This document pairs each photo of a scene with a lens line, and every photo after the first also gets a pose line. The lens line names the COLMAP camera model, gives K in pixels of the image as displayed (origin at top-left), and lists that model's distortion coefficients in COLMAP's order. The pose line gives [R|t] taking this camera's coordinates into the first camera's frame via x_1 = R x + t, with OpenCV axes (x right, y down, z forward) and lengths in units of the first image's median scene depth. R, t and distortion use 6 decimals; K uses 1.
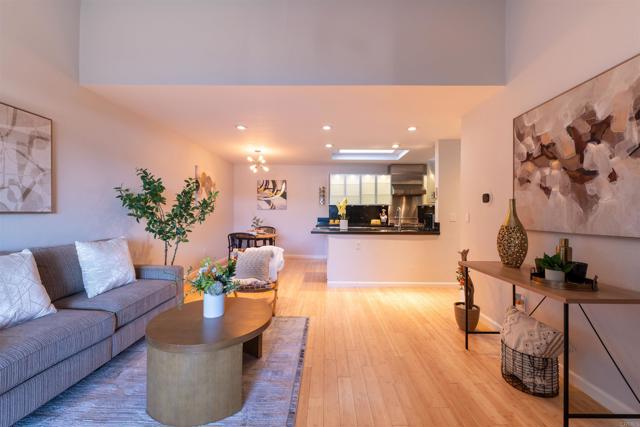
lens RADIAL K [[262.2, 0, 320.0], [0, 262.2, 211.8], [0, 0, 1]] dist [-0.001138, -0.000061]
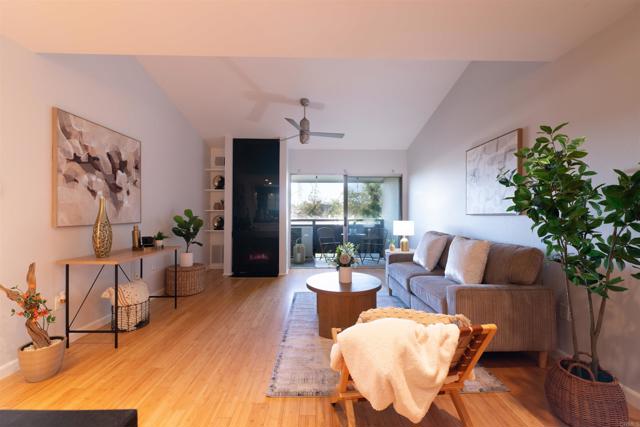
lens RADIAL K [[262.2, 0, 319.0], [0, 262.2, 215.6], [0, 0, 1]] dist [-0.001138, -0.000061]
pose [[-0.999234, -0.010368, -0.037727, -0.183812], [-0.010295, 0.999945, -0.002149, 0.021057], [0.037747, -0.001759, -0.999286, 2.304577]]
